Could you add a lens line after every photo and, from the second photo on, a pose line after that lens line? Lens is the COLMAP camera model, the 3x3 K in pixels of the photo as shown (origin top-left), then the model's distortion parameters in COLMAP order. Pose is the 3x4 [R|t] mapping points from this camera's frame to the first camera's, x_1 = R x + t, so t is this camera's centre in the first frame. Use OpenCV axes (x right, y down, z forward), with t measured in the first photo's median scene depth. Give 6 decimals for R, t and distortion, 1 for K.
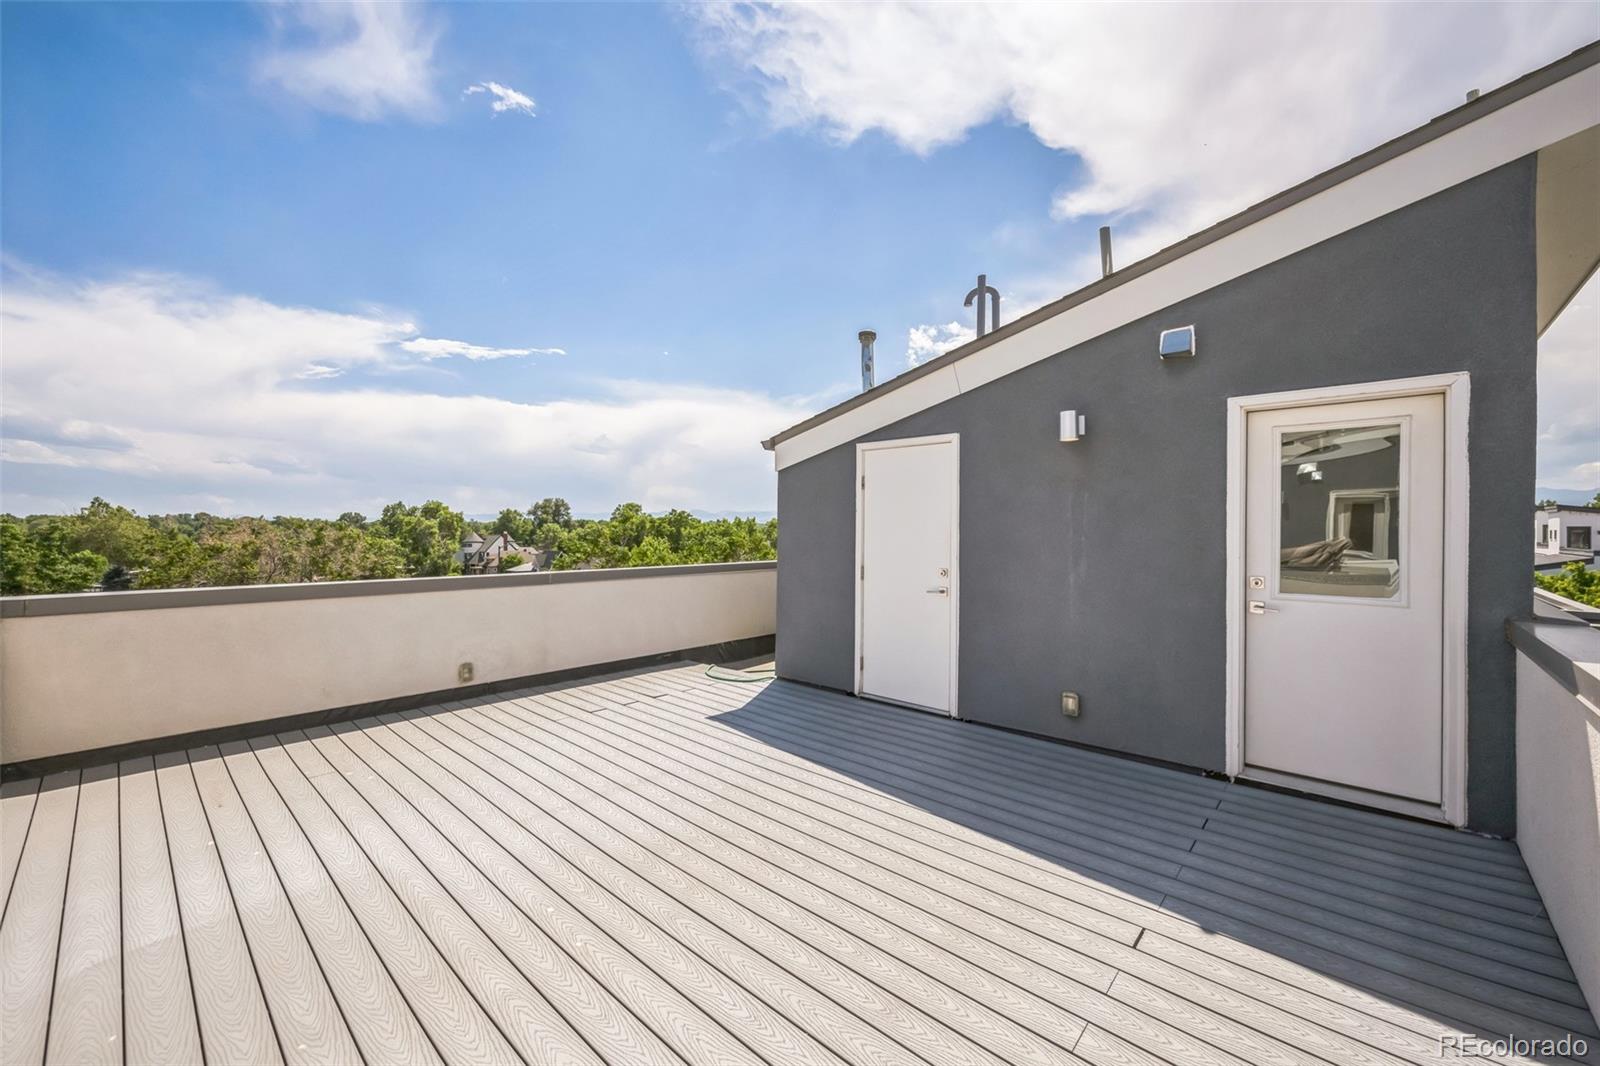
lens RADIAL K [[624.5, 0, 799.3], [0, 624.5, 536.8], [0, 0, 1]] dist [-0.001238, -0.000135]
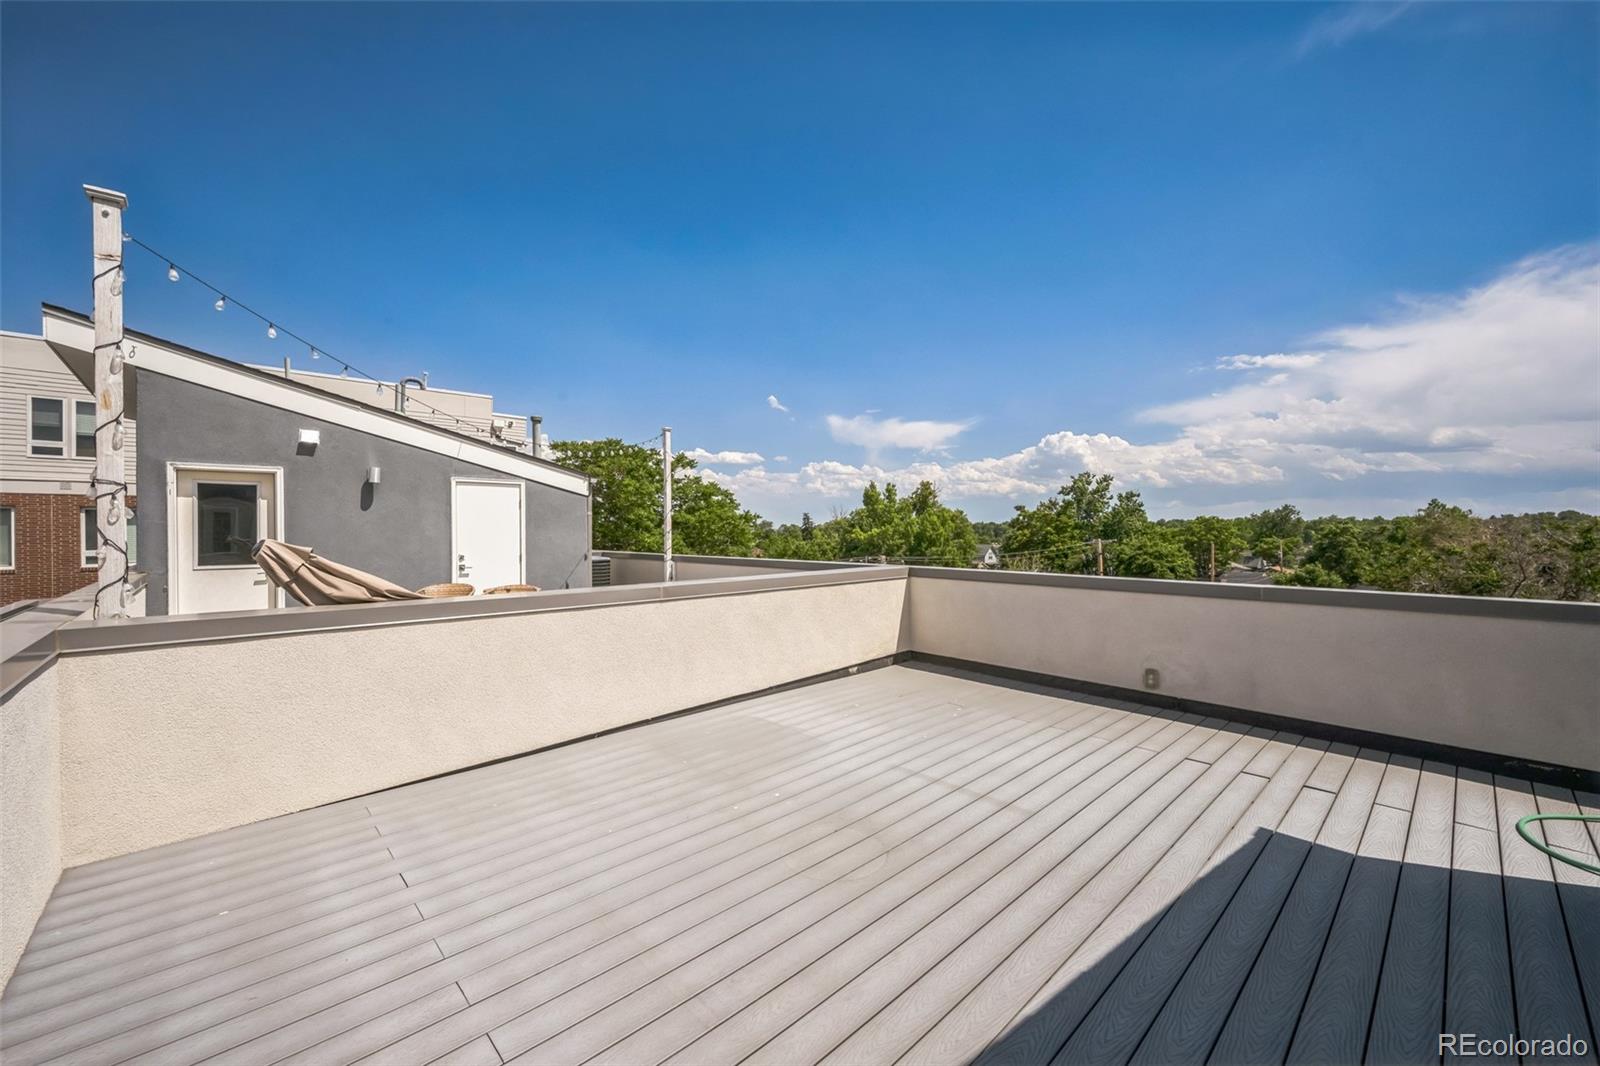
lens RADIAL K [[638.2, 0, 794.6], [0, 638.2, 515.4], [0, 0, 1]] dist [-0.003389, -0.000501]
pose [[-0.072933, -0.019699, -0.997142, 0.264643], [-0.014634, 0.999718, -0.018679, -0.003166], [0.997229, 0.013230, -0.073200, 0.286009]]
